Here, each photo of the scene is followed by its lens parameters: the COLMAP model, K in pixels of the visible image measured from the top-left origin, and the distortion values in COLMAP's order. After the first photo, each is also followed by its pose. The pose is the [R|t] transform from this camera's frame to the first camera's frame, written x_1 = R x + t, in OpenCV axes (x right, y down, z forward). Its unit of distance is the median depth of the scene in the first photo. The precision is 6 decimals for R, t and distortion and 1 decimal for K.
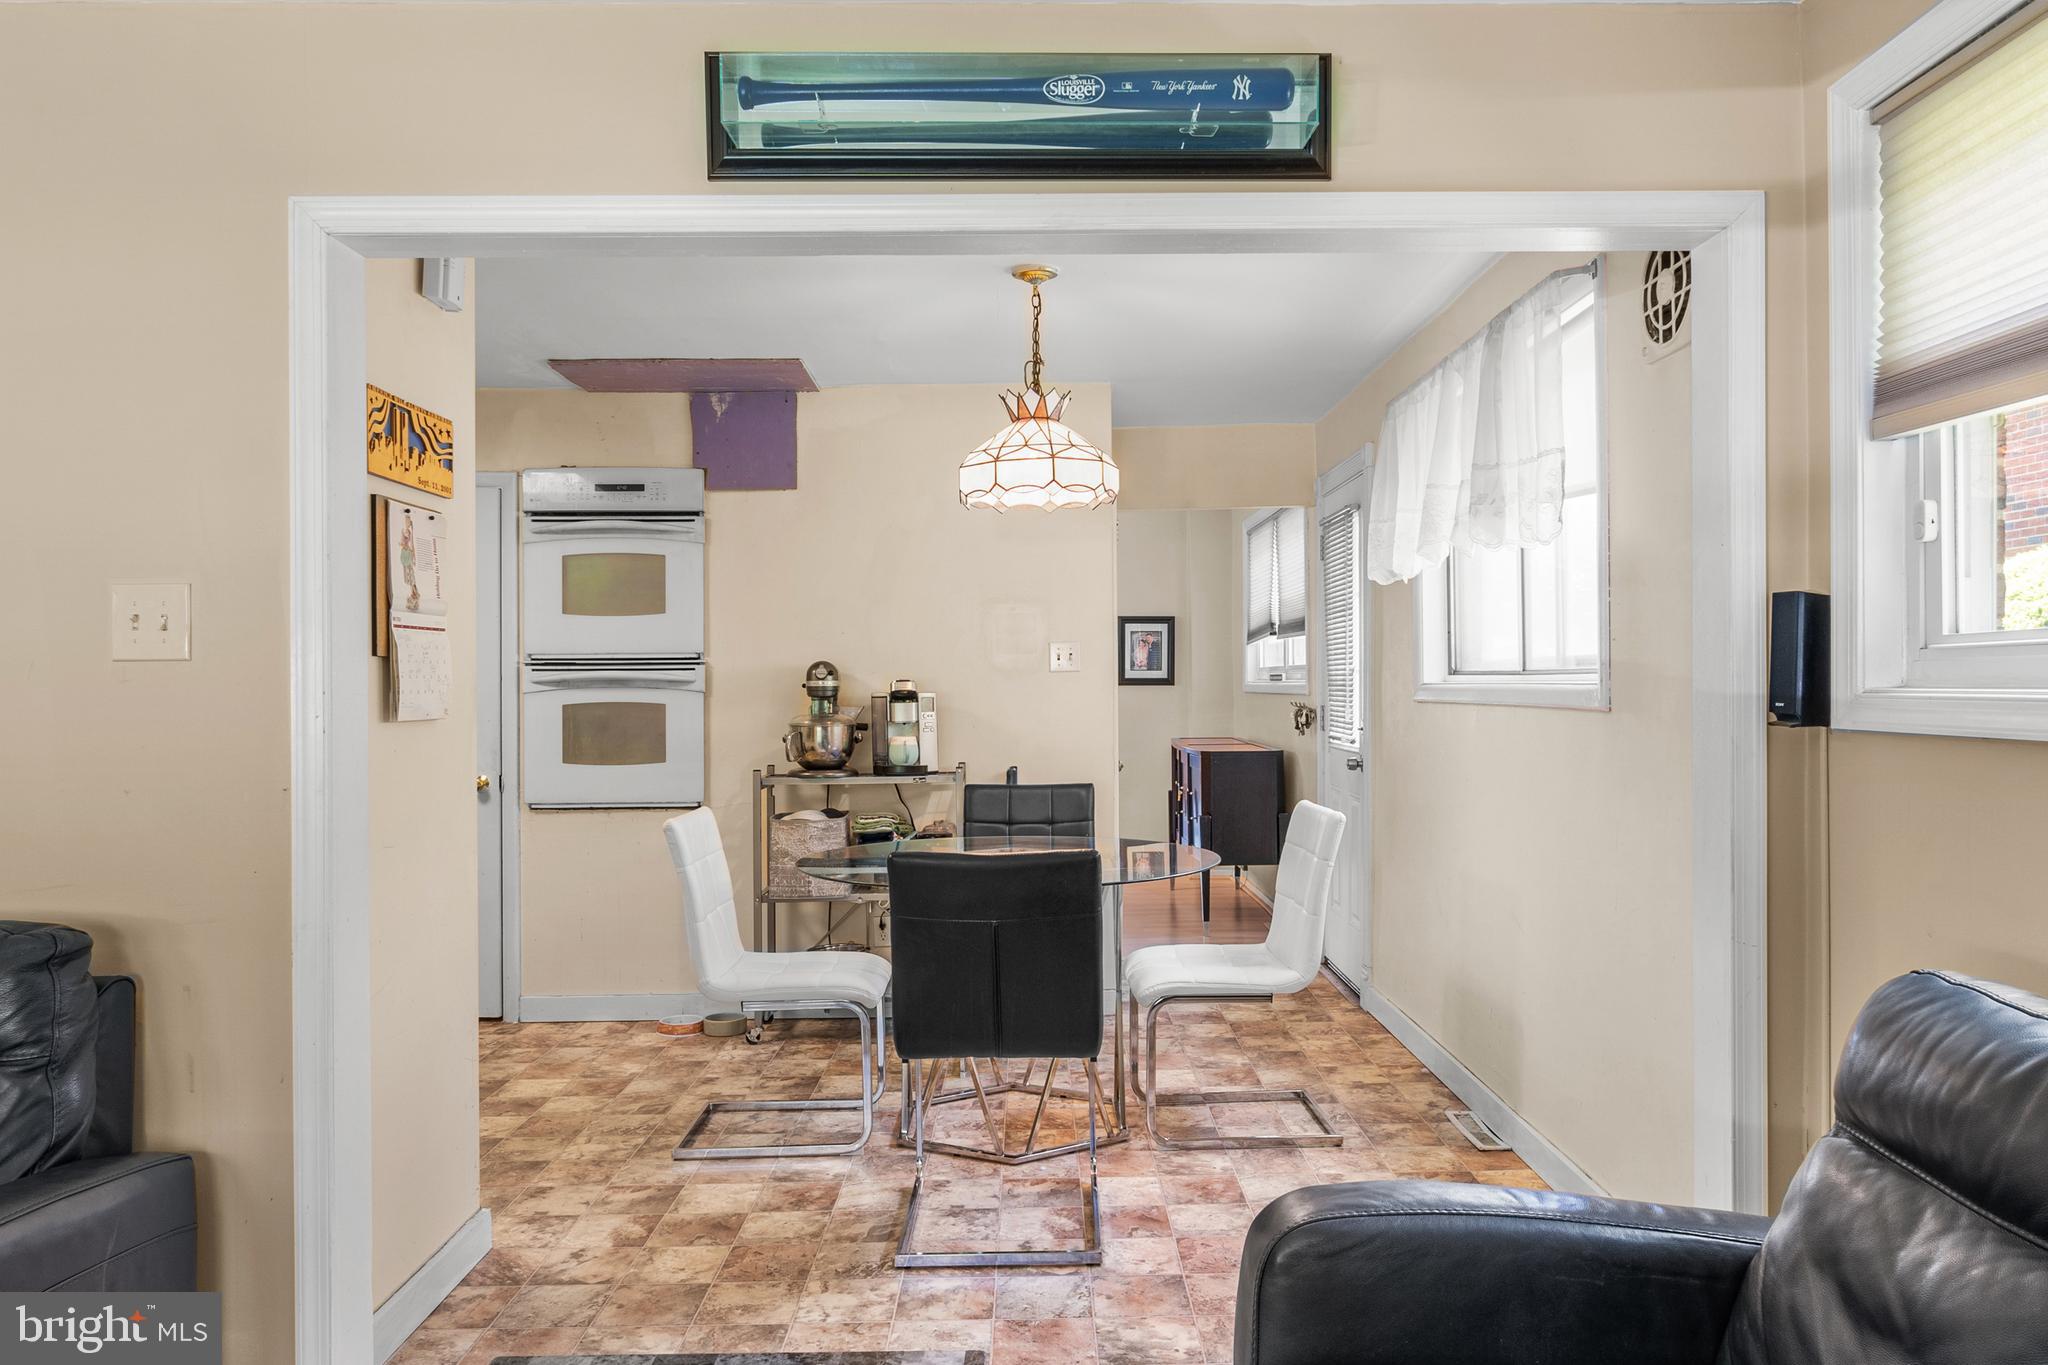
lens RADIAL K [[1433.2, 0, 1030.4], [0, 1433.2, 680.9], [0, 0, 1]] dist [-0.002454, 0.001534]
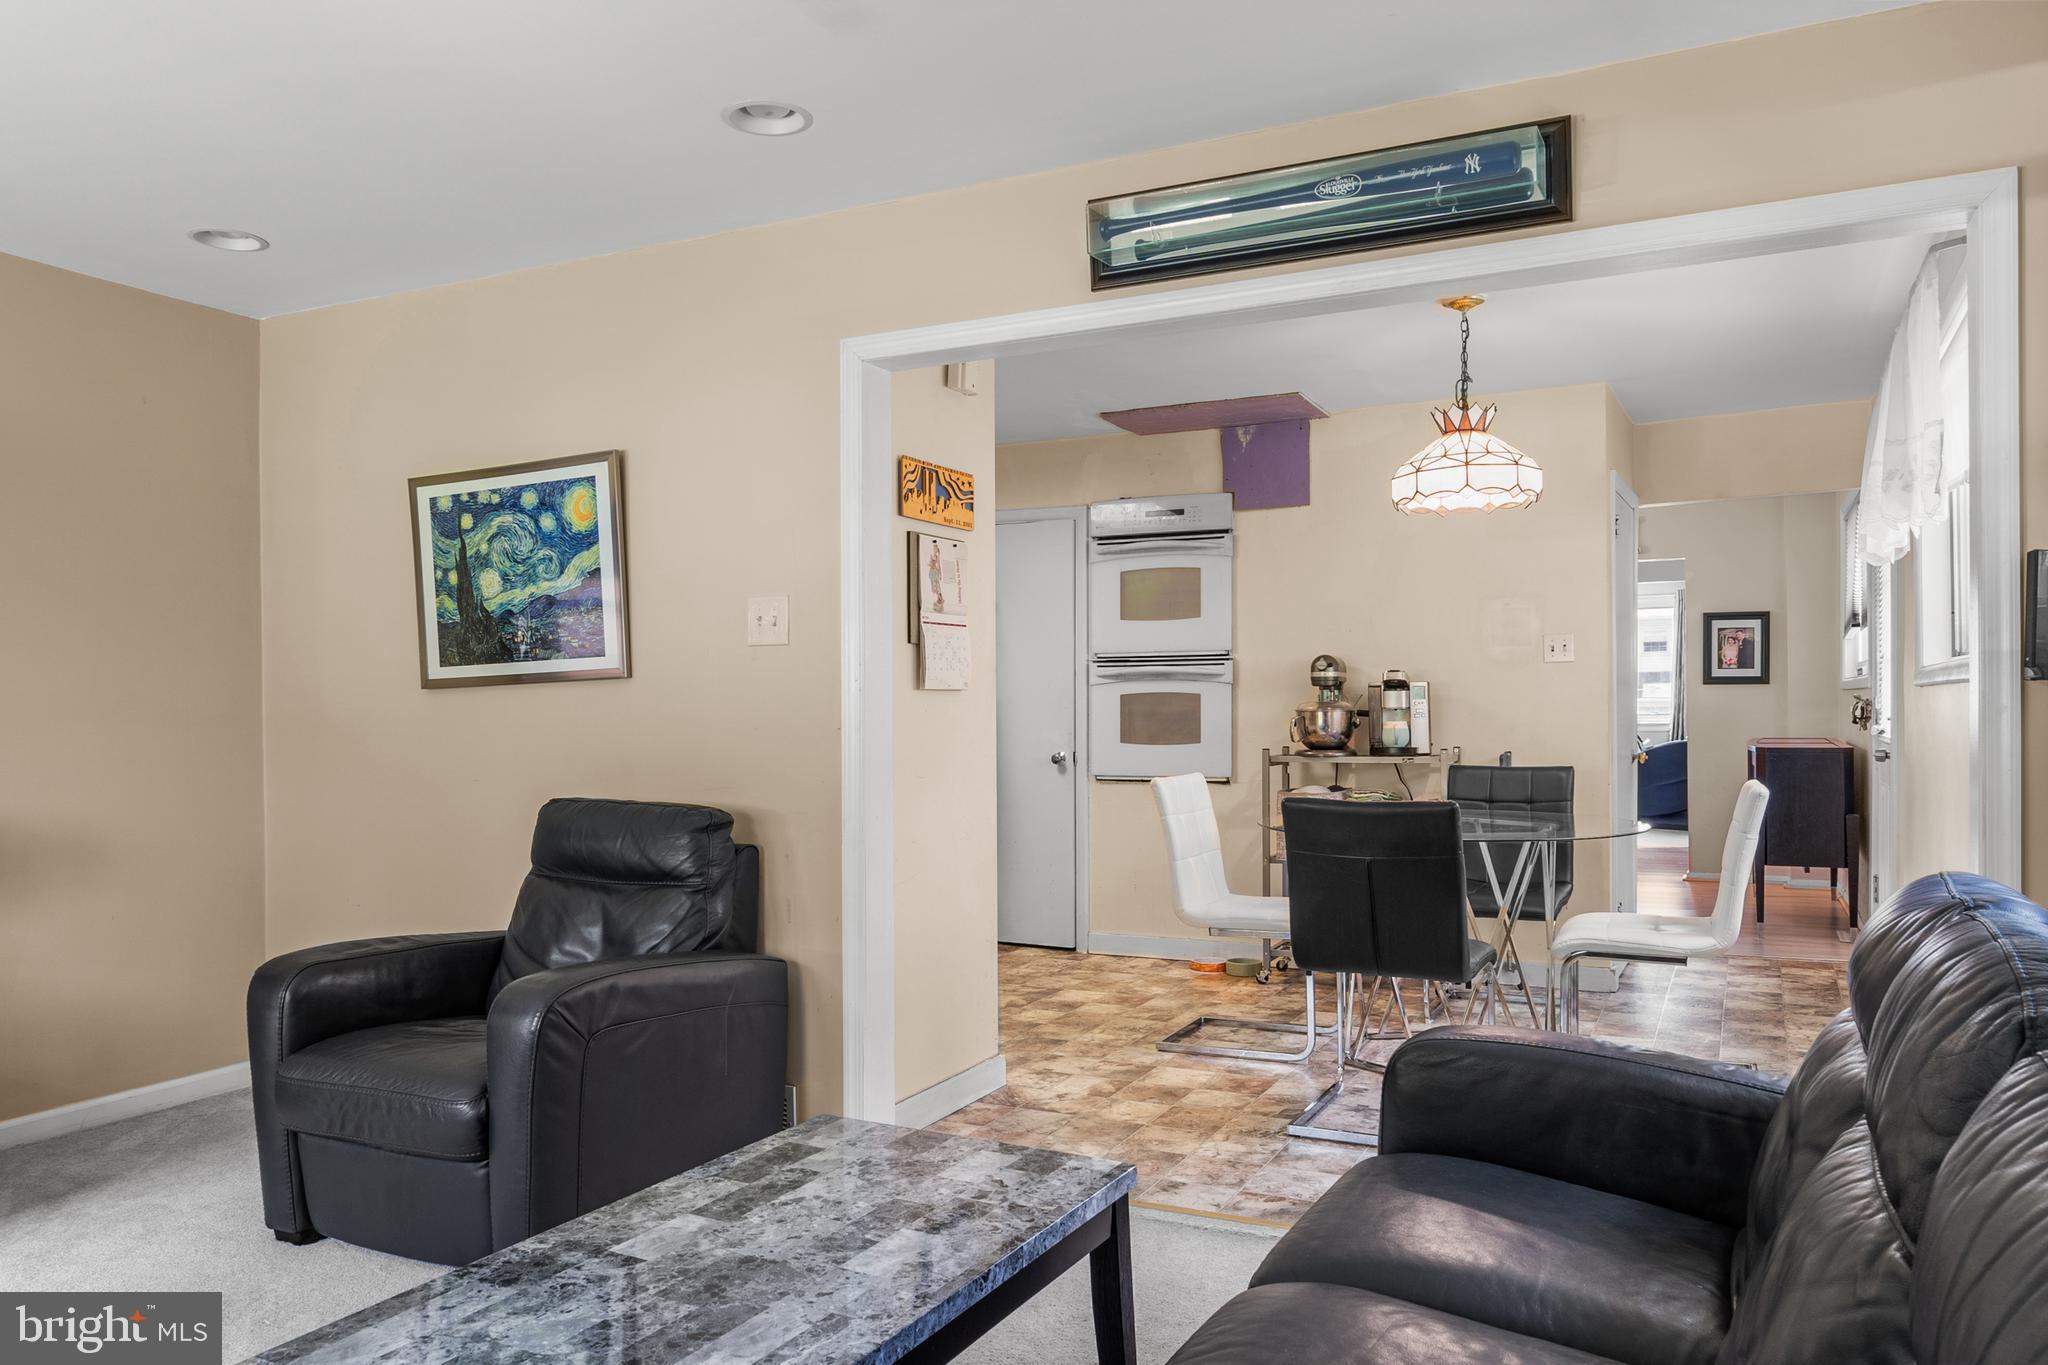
lens RADIAL K [[1433.2, 0, 1010.7], [0, 1433.2, 694.1], [0, 0, 1]] dist [-0.002454, 0.001534]
pose [[0.884414, -0.002101, -0.466698, 0.241659], [0.000859, 0.999996, -0.002873, 0.029980], [0.466702, 0.002140, 0.884412, -0.180042]]
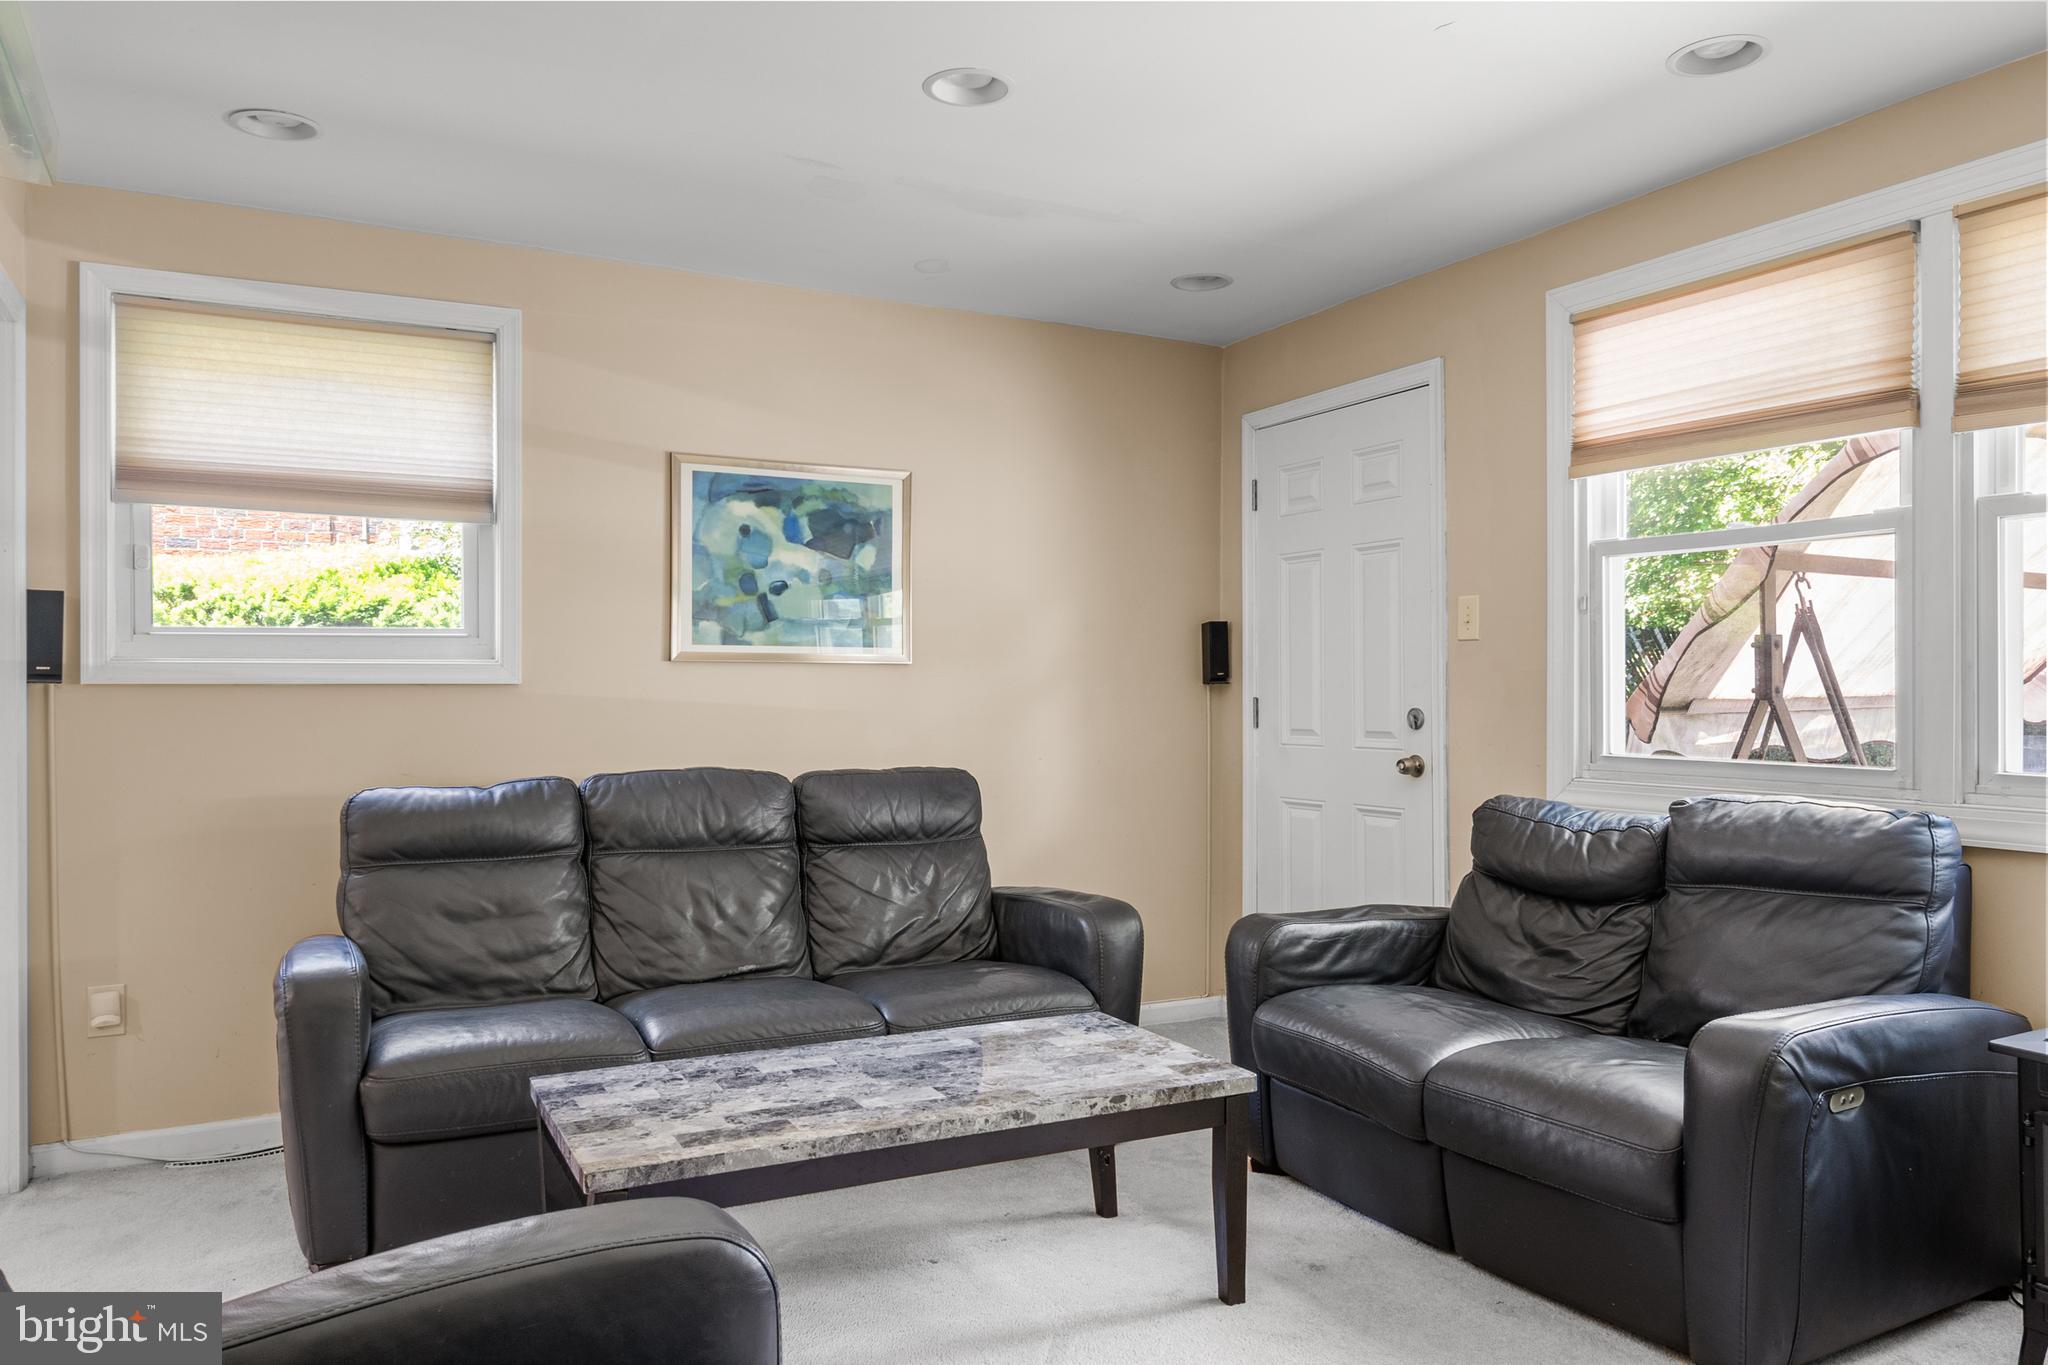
lens RADIAL K [[1433.2, 0, 1024.8], [0, 1433.2, 686.8], [0, 0, 1]] dist [-0.002454, 0.001534]
pose [[-0.459240, 0.008196, 0.888275, -0.825553], [0.006321, 0.999962, -0.005958, 0.033952], [-0.888290, 0.002879, -0.459274, 0.534629]]
